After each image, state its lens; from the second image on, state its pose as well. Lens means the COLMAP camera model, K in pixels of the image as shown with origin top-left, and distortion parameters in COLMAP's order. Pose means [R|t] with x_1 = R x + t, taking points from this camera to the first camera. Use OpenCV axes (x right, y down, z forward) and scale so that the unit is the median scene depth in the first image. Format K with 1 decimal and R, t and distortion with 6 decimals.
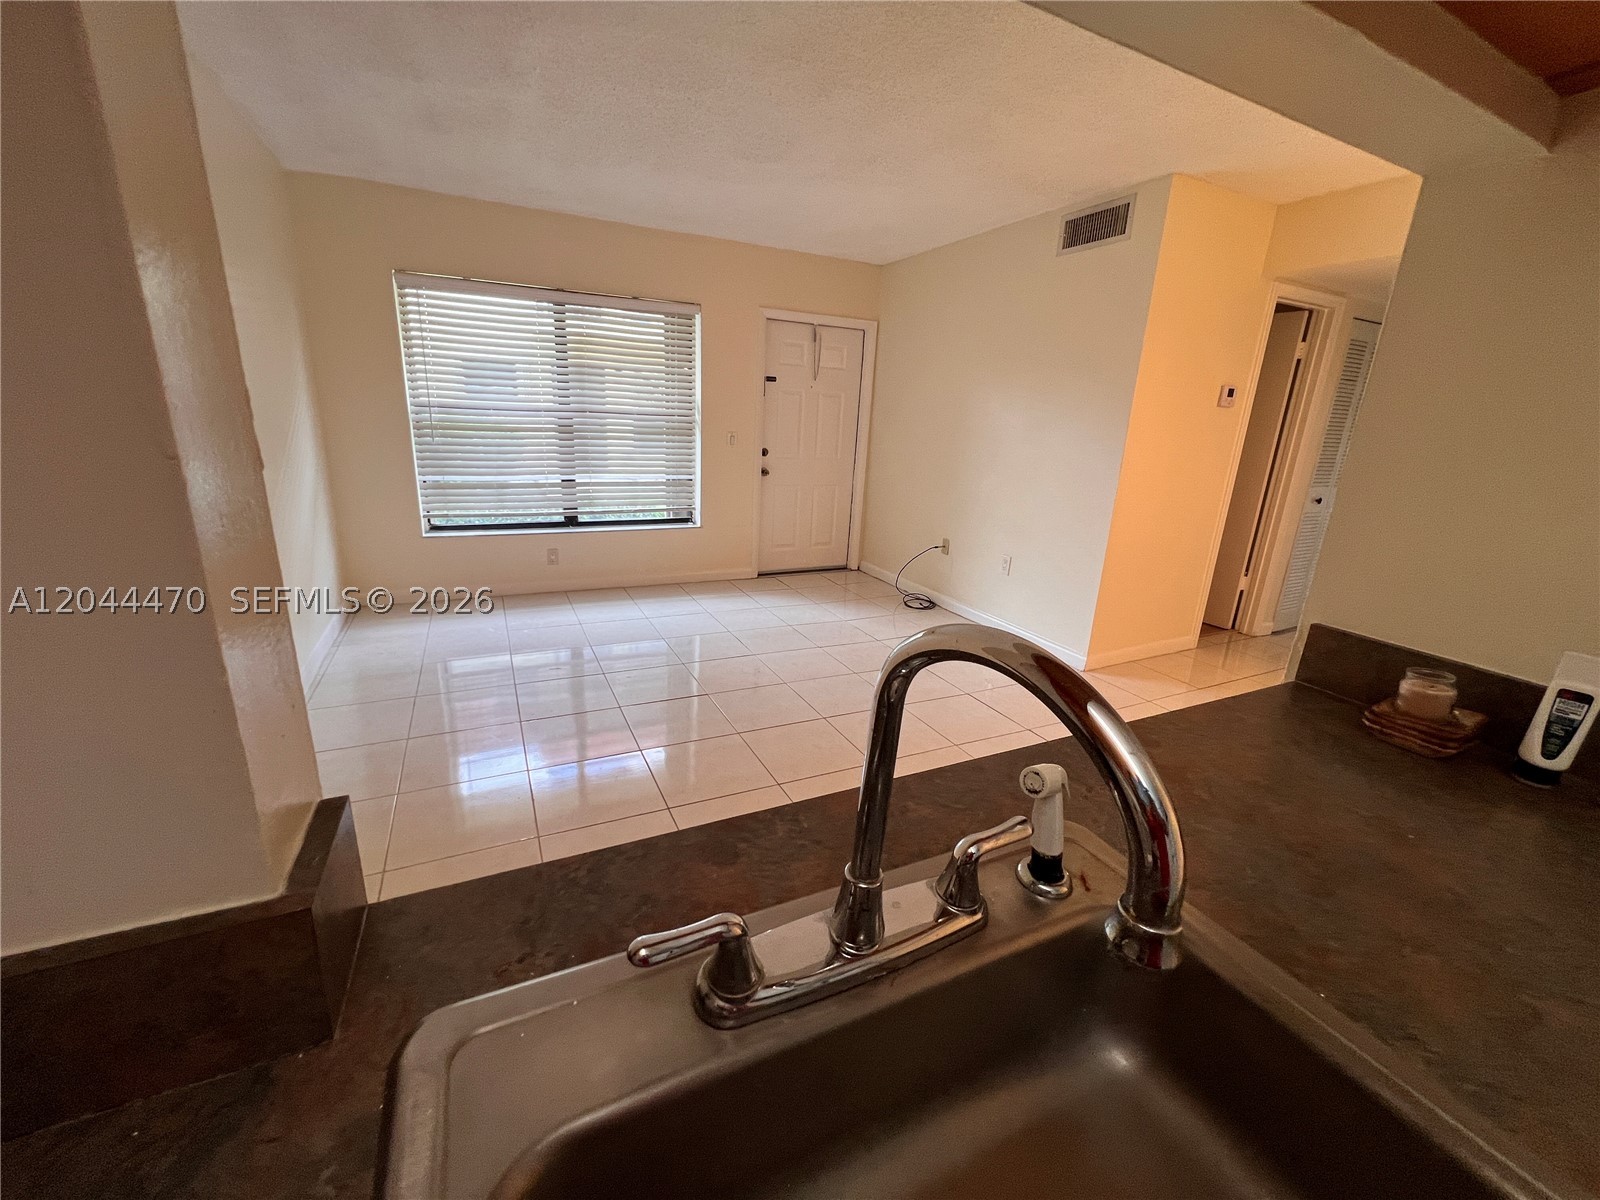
lens RADIAL K [[641.6, 0, 798.8], [0, 641.6, 594.8], [0, 0, 1]] dist [0.000855, 0.000073]
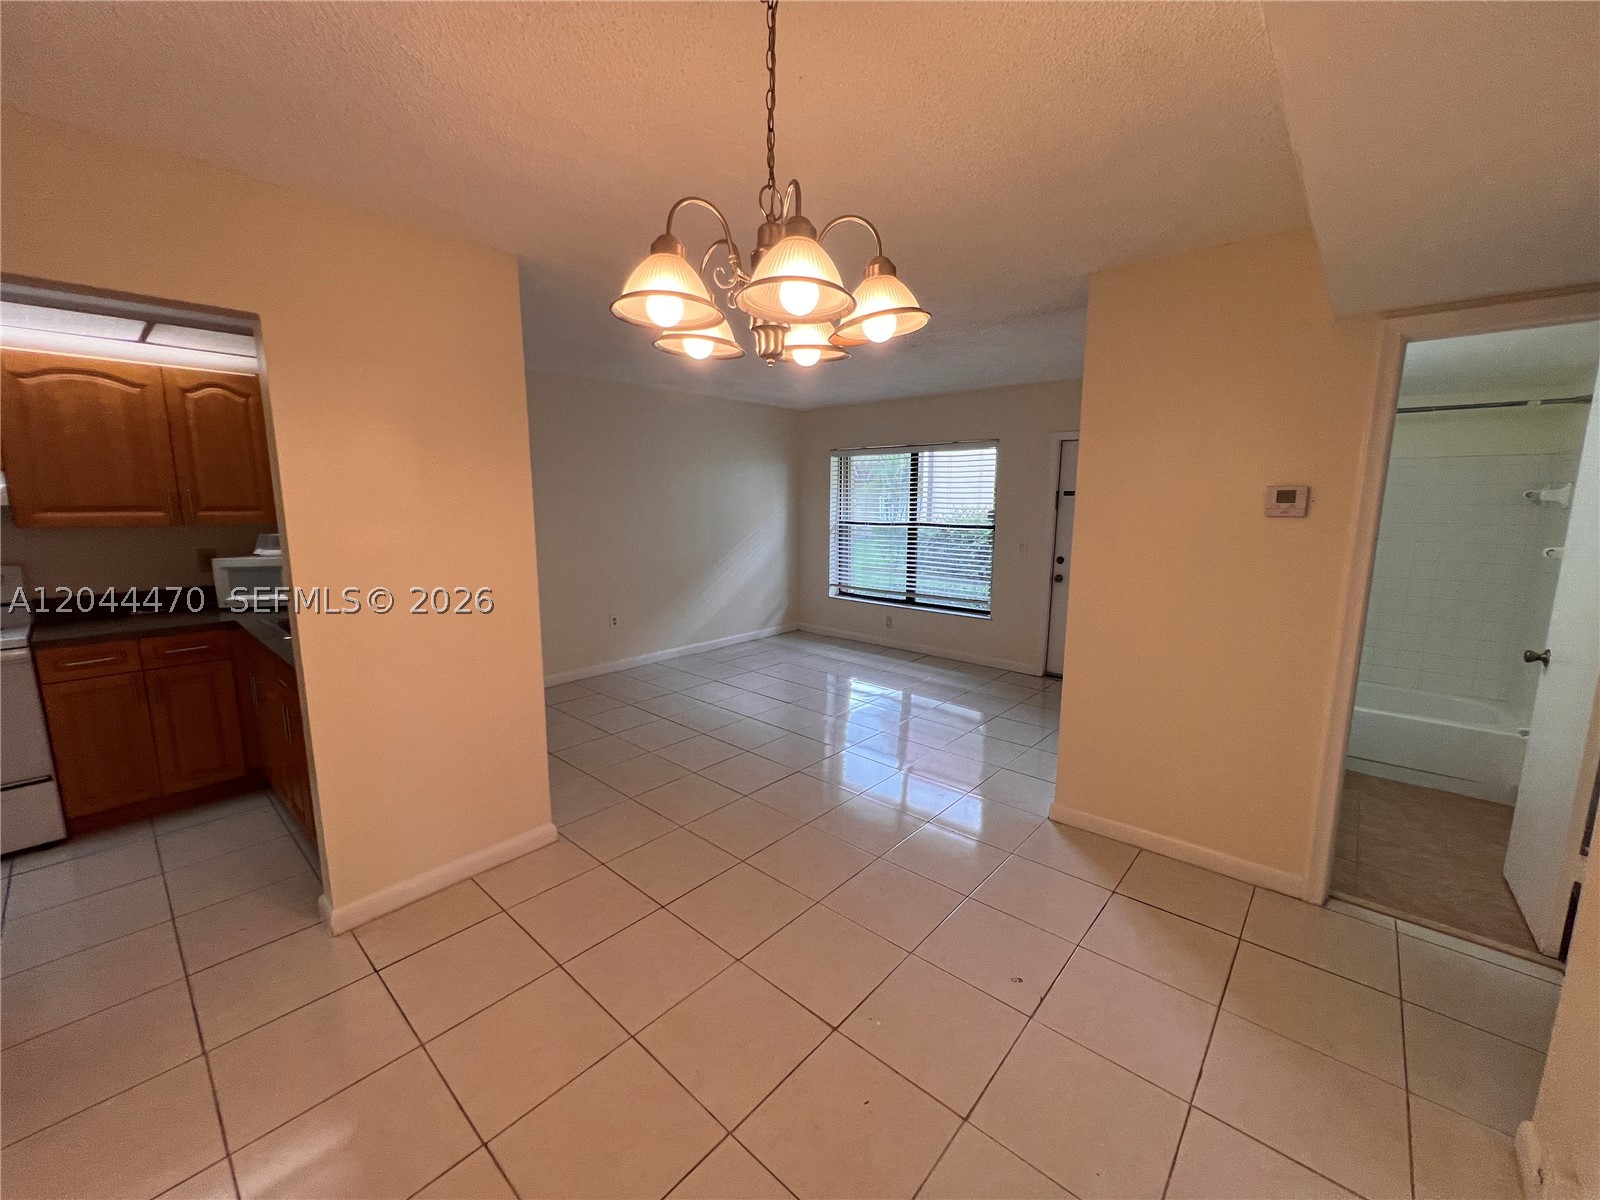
lens RADIAL K [[641.6, 0, 791.4], [0, 641.6, 594.9], [0, 0, 1]] dist [0.000855, 0.000073]
pose [[0.370514, 0.099785, -0.923451, 0.837004], [-0.237743, 0.971281, 0.009564, -0.079464], [0.897885, 0.216001, 0.383597, 0.236512]]
